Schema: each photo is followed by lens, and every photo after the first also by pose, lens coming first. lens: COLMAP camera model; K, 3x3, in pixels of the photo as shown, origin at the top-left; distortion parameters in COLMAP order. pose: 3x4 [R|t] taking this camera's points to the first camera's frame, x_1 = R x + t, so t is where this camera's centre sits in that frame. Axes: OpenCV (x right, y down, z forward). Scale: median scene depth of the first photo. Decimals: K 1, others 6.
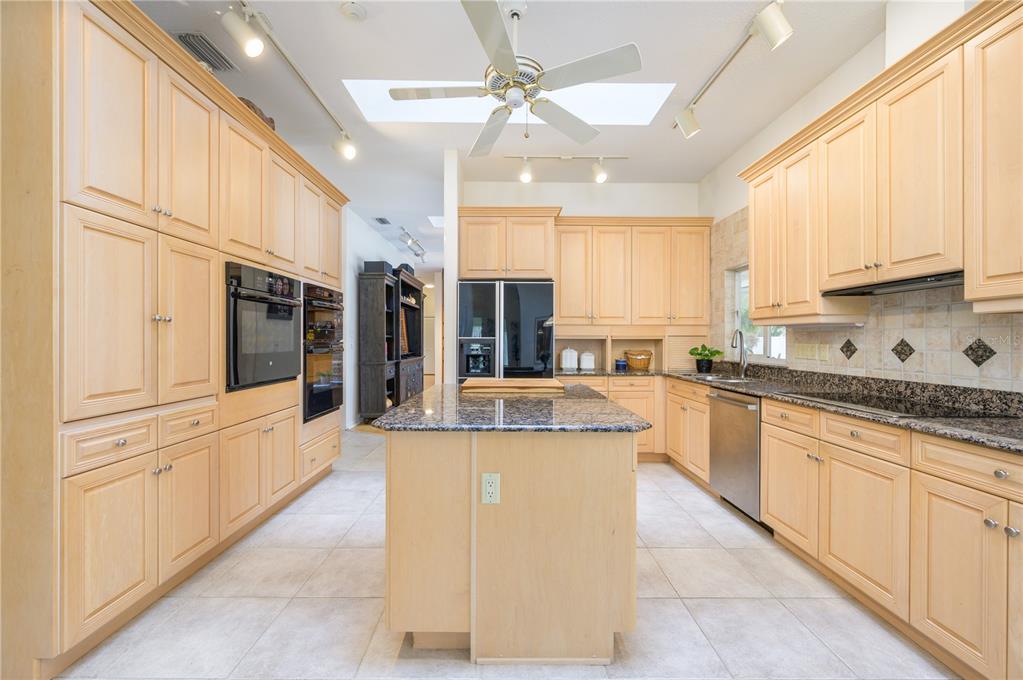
lens RADIAL K [[406.5, 0, 509.7], [0, 406.5, 339.8], [0, 0, 1]] dist [-0.000787, -0.000229]
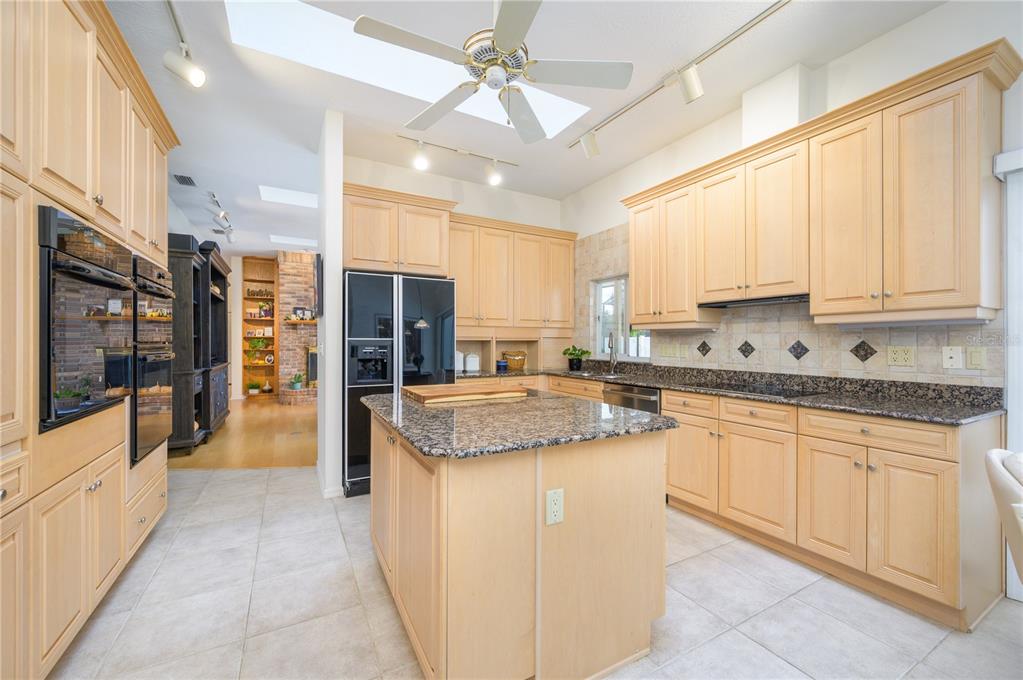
lens RADIAL K [[406.5, 0, 512.2], [0, 406.5, 341.0], [0, 0, 1]] dist [-0.000787, -0.000229]
pose [[0.877249, 0.000453, 0.480036, -0.272939], [-0.000788, 1.000000, 0.000494, -0.001314], [-0.480036, -0.000812, 0.877249, 0.123472]]
